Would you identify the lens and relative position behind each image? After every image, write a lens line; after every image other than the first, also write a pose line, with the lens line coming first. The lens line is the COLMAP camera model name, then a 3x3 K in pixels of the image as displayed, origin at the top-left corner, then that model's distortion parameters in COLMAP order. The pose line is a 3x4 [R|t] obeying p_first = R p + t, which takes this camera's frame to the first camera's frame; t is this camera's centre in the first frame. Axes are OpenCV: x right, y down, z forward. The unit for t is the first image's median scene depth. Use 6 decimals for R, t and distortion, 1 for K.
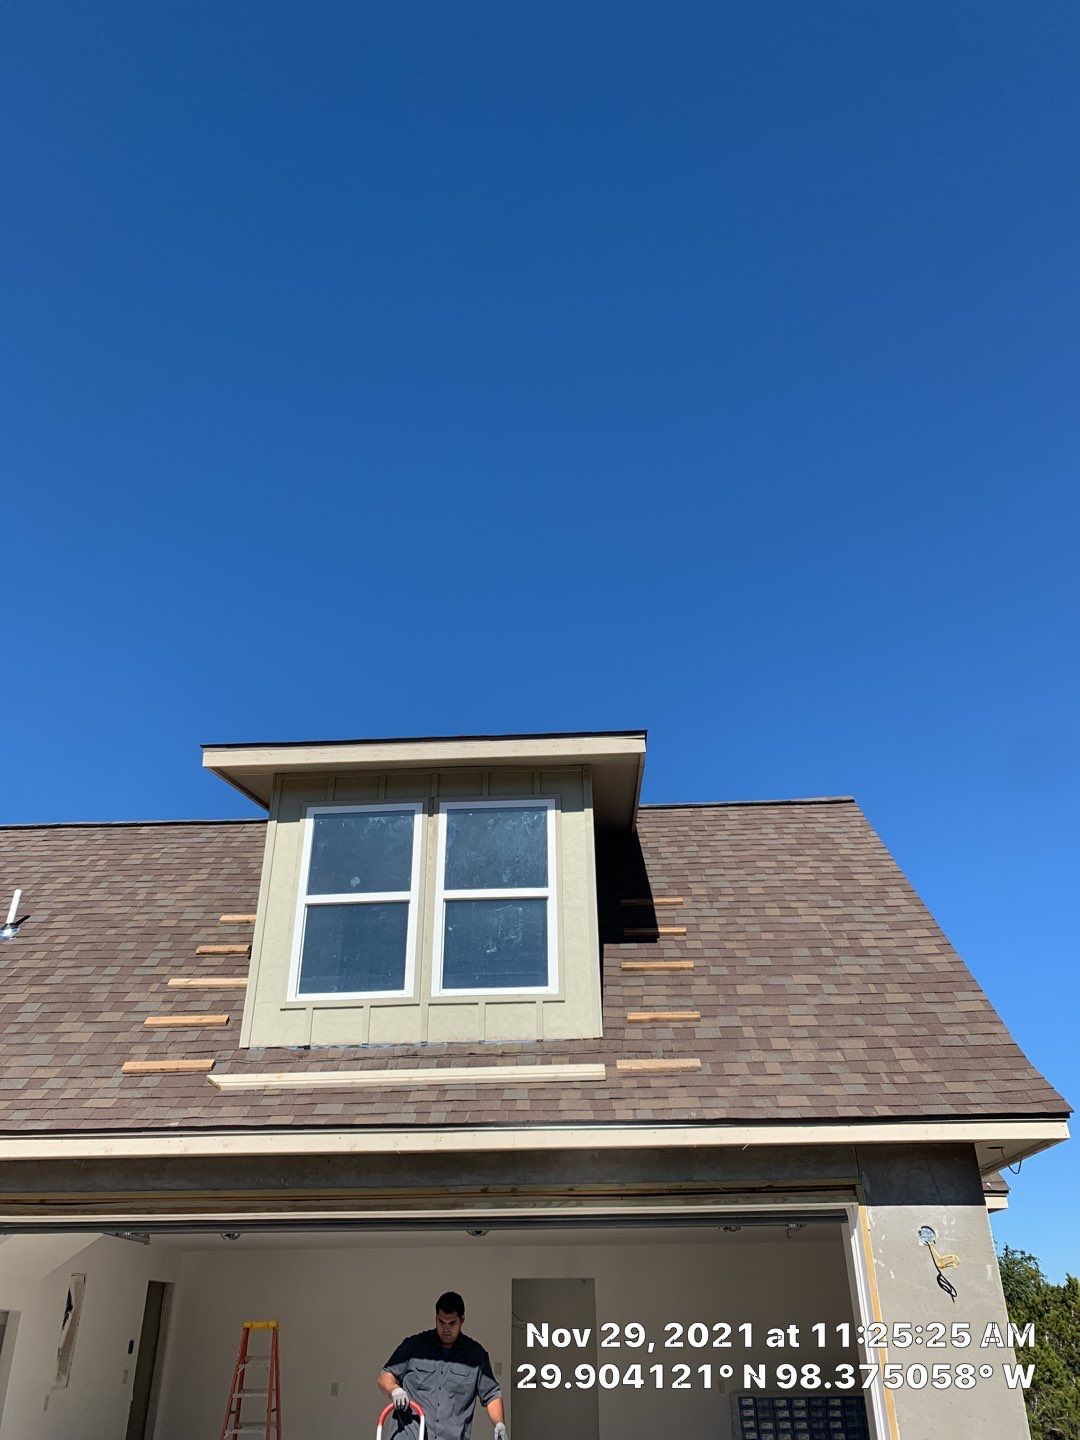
lens RADIAL K [[1102.5, 0, 525.0], [0, 1102.5, 714.8], [0, 0, 1]] dist [0.023440, 0.002443]
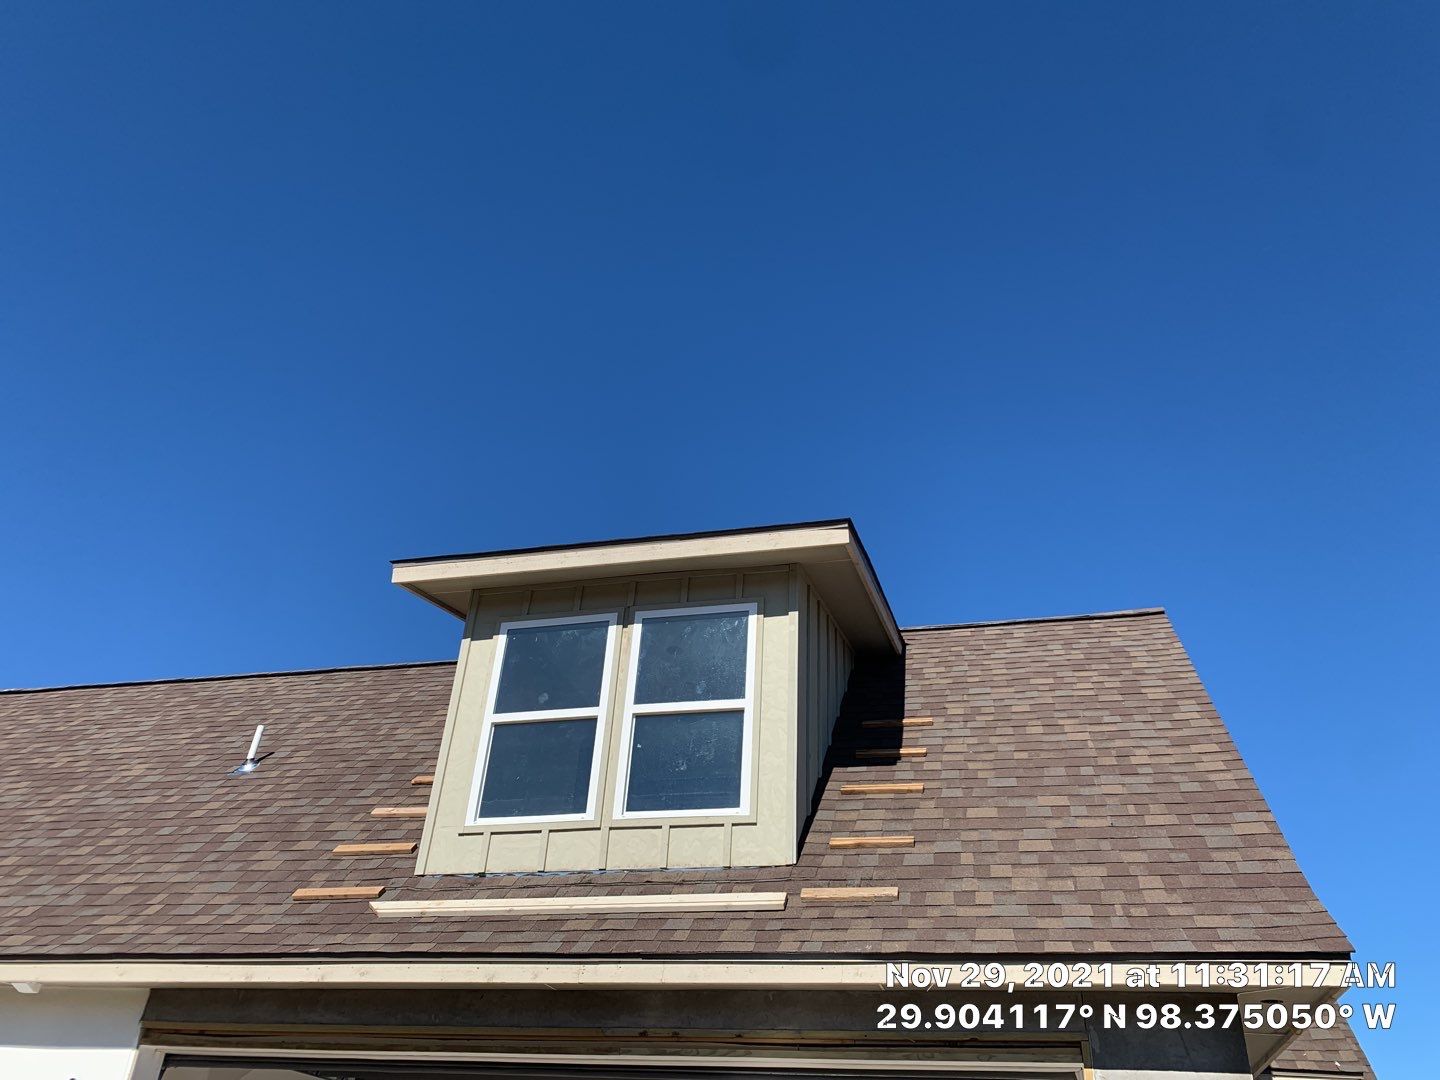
lens RADIAL K [[1102.5, 0, 720.0], [0, 1102.5, 540.0], [0, 0, 1]] dist [0.023440, 0.002443]
pose [[0.980625, -0.051928, -0.188886, 0.179530], [0.042750, 0.997713, -0.052349, 0.075605], [0.191172, 0.043260, 0.980603, 0.116096]]
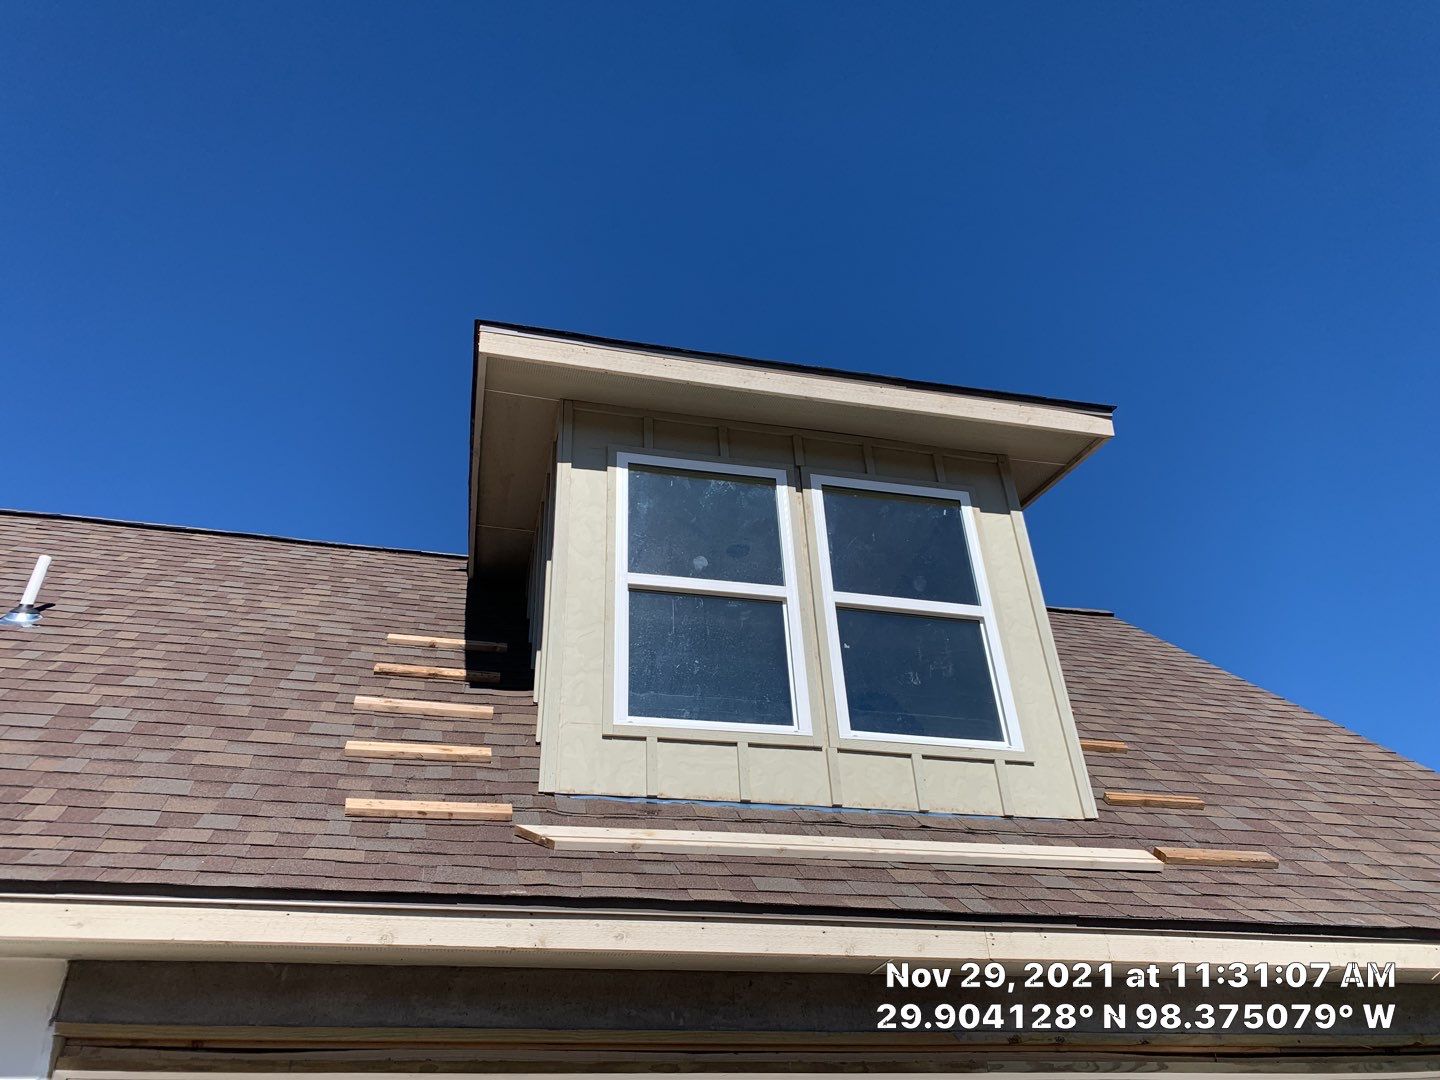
lens RADIAL K [[1081.8, 0, 689.5], [0, 1081.8, 541.2], [0, 0, 1]] dist [0.041897, -0.038271]
pose [[0.958238, 0.137463, 0.250768, -0.331602], [-0.114798, 0.988040, -0.102944, 0.211242], [-0.261920, 0.069857, 0.962558, 0.400822]]
